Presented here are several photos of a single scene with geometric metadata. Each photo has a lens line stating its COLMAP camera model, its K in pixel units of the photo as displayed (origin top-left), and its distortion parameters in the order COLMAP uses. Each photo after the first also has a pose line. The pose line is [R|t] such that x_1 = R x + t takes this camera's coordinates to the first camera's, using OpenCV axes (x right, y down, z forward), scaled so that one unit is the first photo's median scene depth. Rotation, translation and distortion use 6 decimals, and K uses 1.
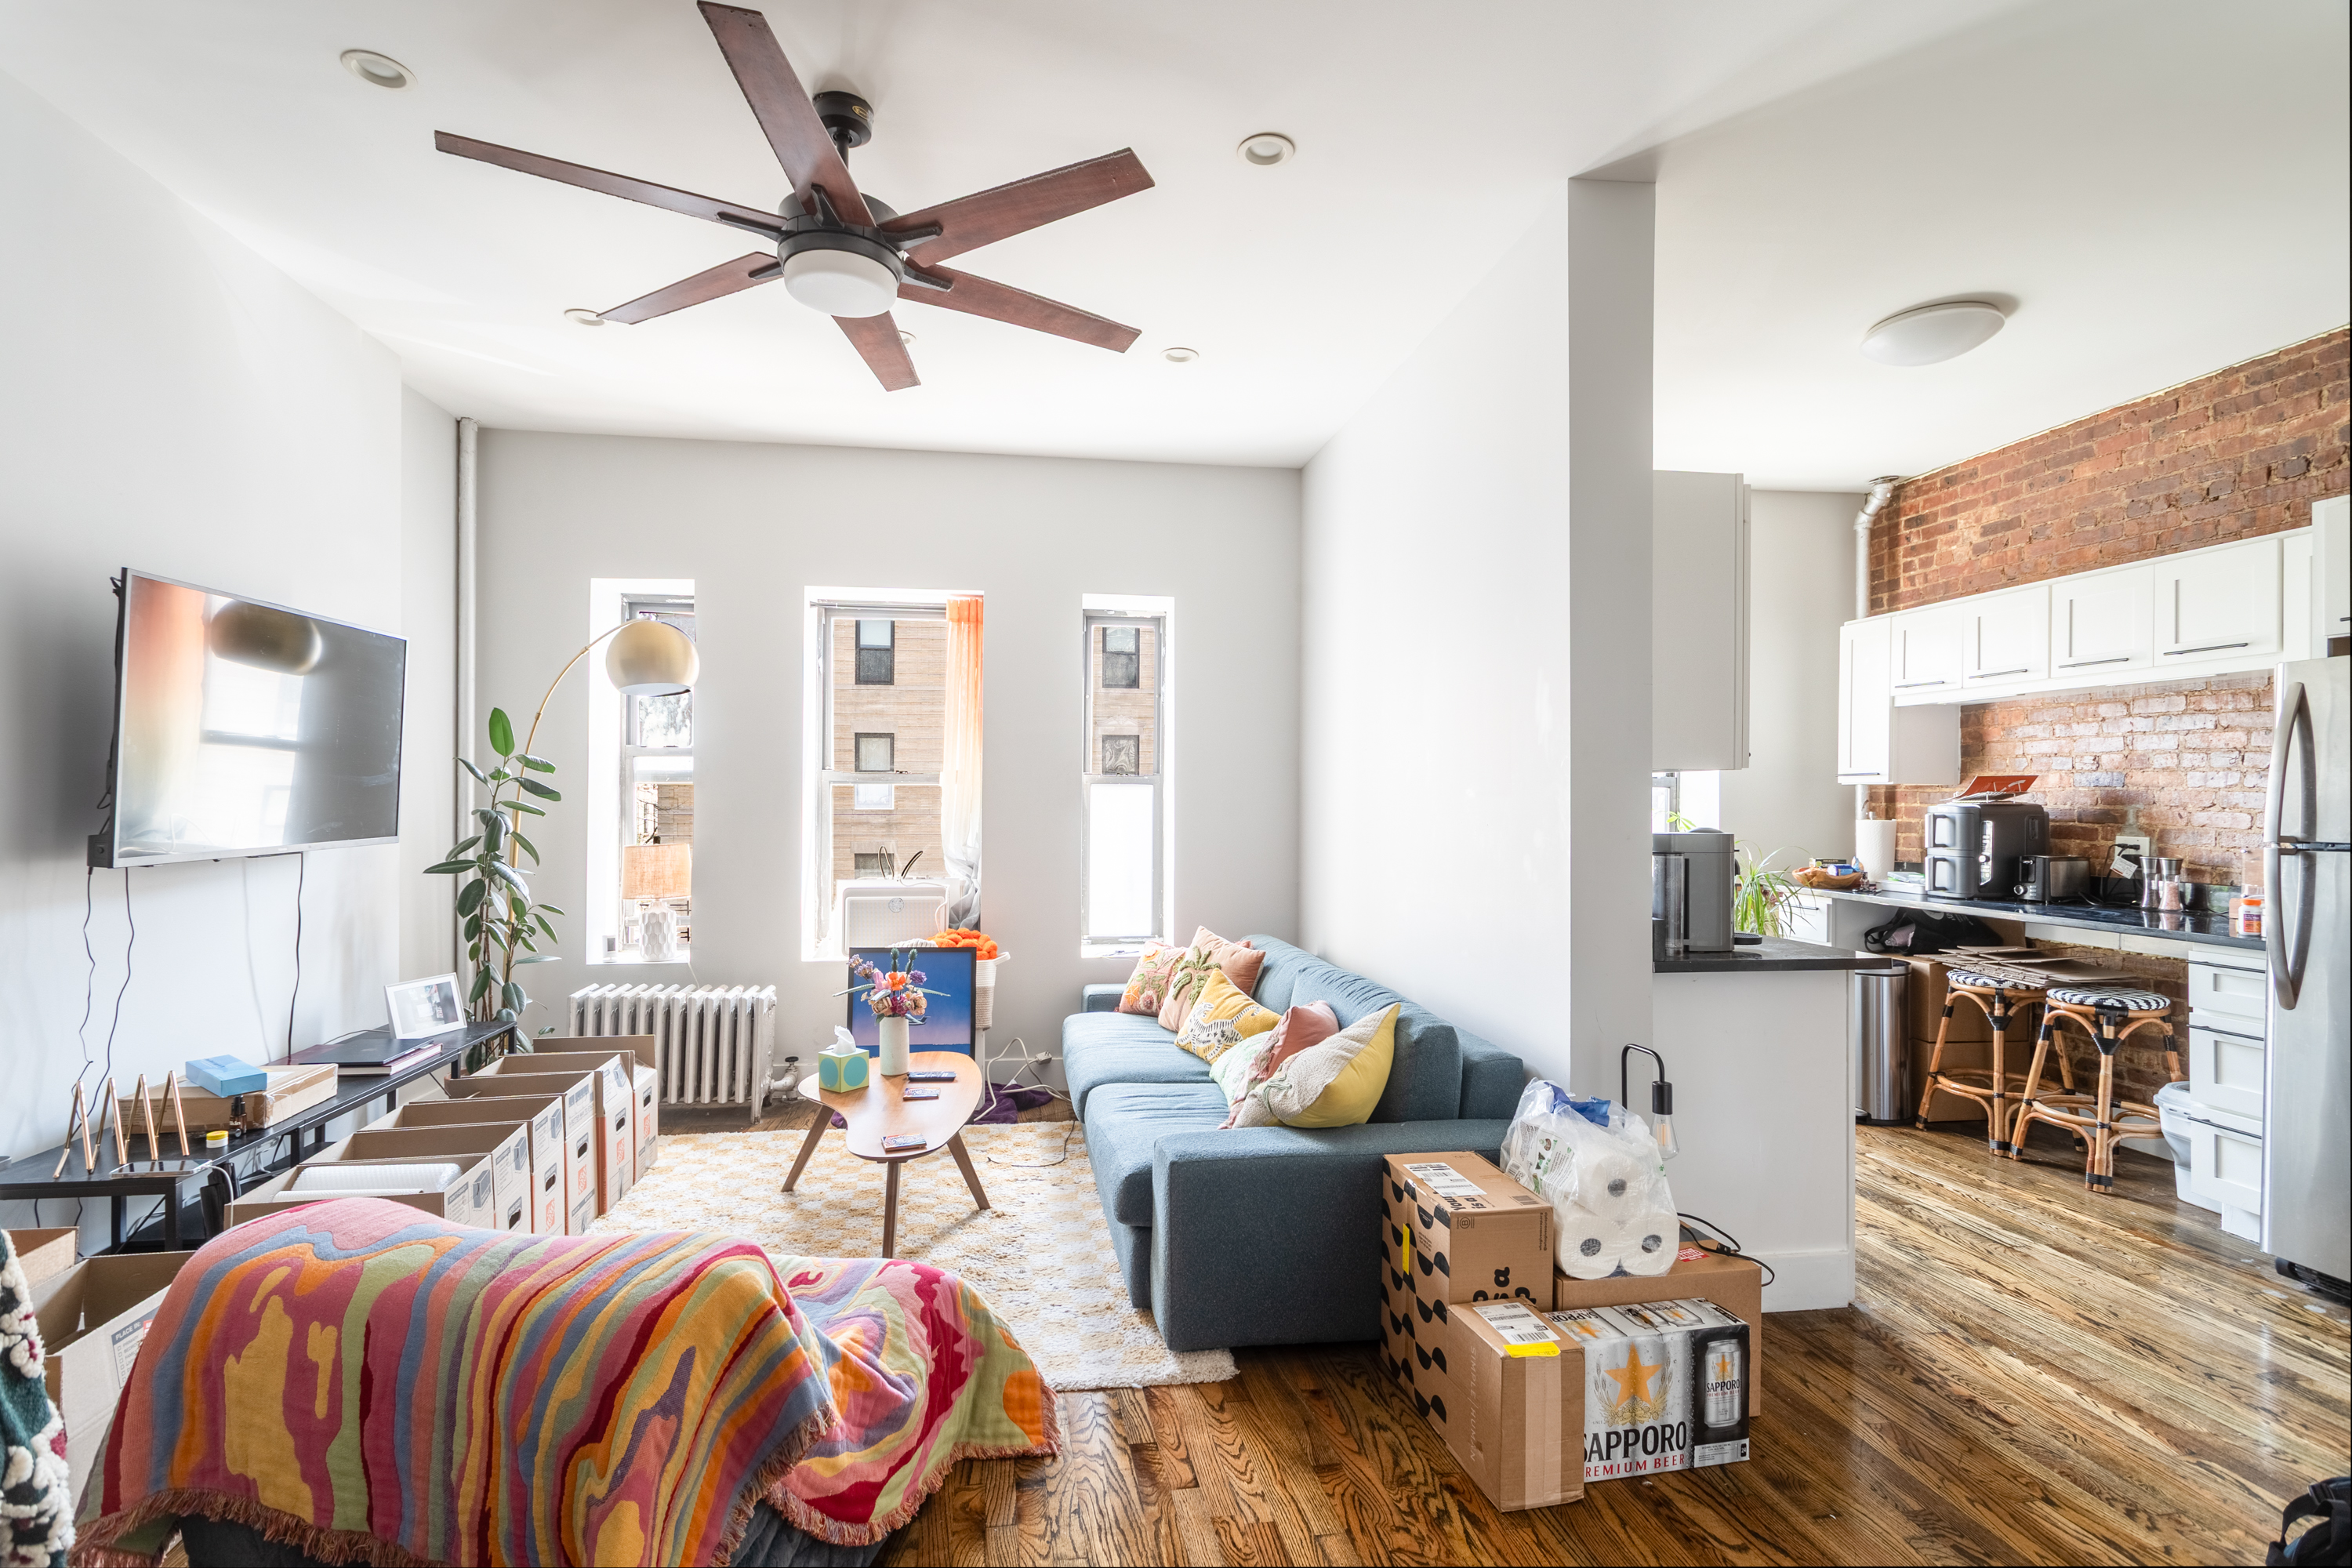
lens RADIAL K [[1143.1, 0, 1177.1], [0, 1143.1, 792.9], [0, 0, 1]] dist [0.000241, -0.000709]
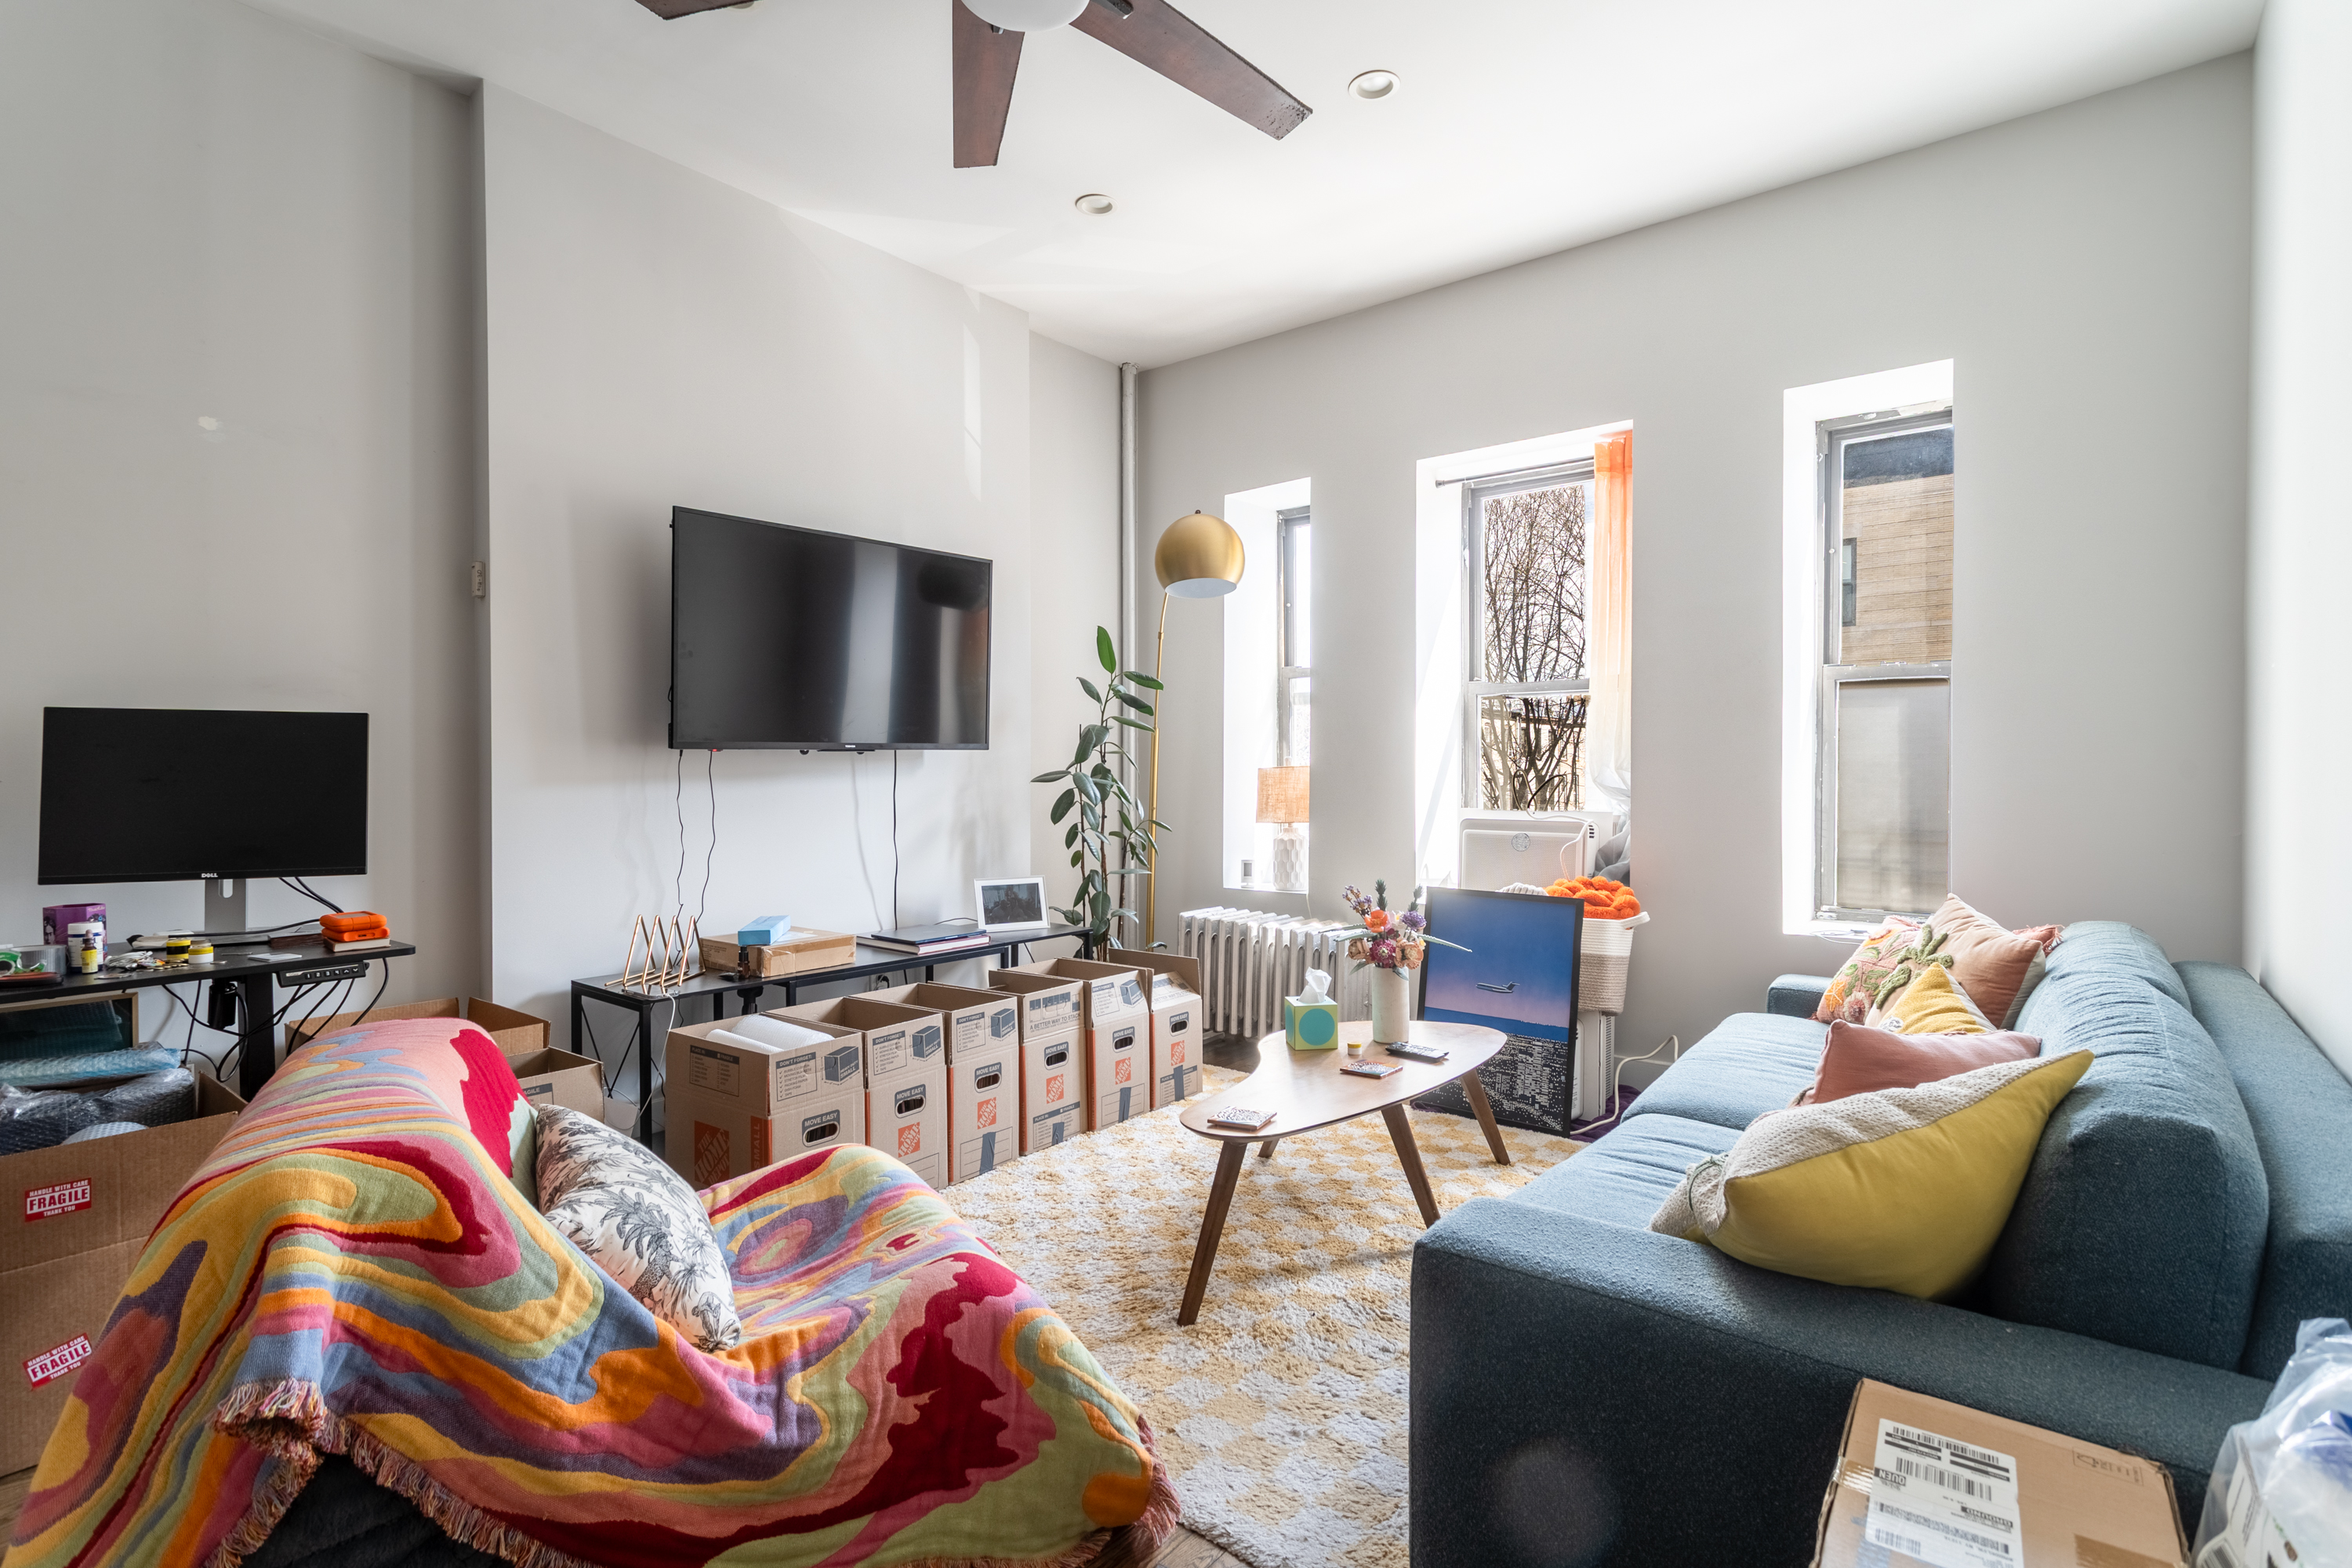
lens RADIAL K [[1149.0, 0, 1124.6], [0, 1149.0, 781.2], [0, 0, 1]] dist [-0.002638, -0.000416]
pose [[0.662944, 0.002713, -0.748664, 0.326821], [0.007929, 0.999912, 0.010645, 0.088149], [0.748627, -0.012993, 0.662864, 0.523716]]
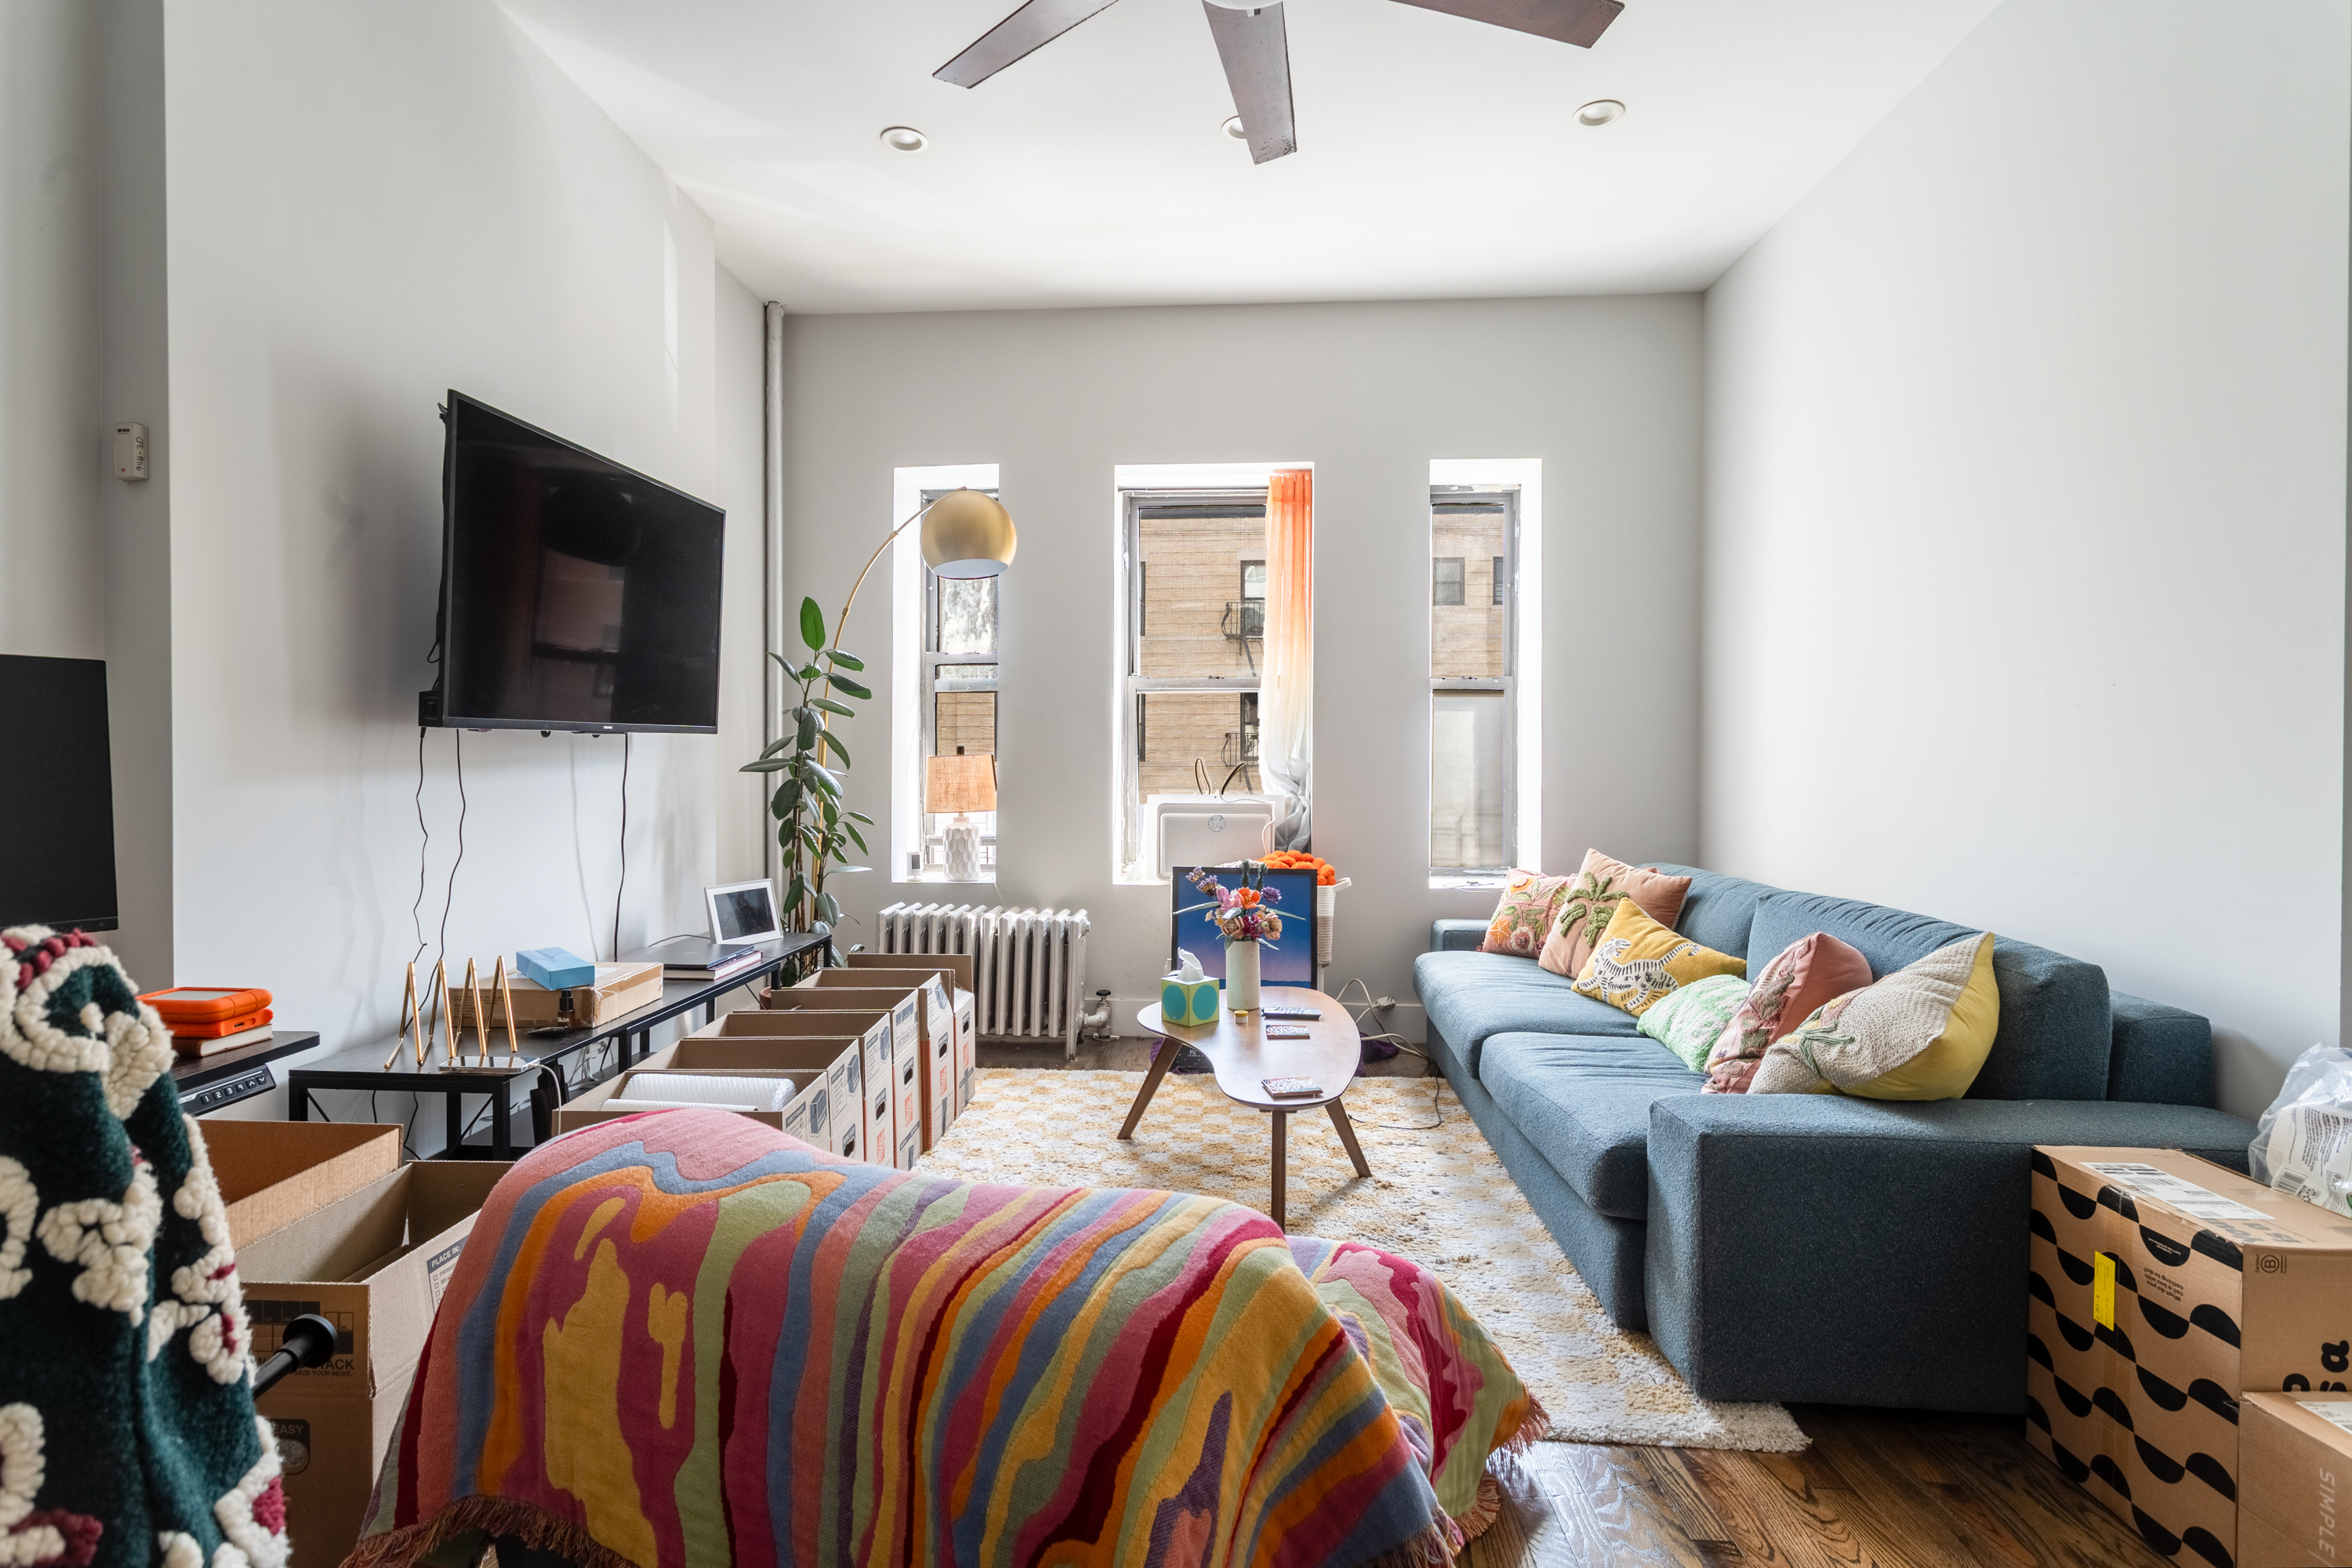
lens RADIAL K [[1165.2, 0, 1167.9], [0, 1165.2, 763.6], [0, 0, 1]] dist [0.000087, 0.001034]
pose [[0.977187, -0.000409, -0.212382, -0.177862], [0.002533, 0.999949, 0.009729, 0.084355], [0.212367, -0.010045, 0.977138, 0.223405]]
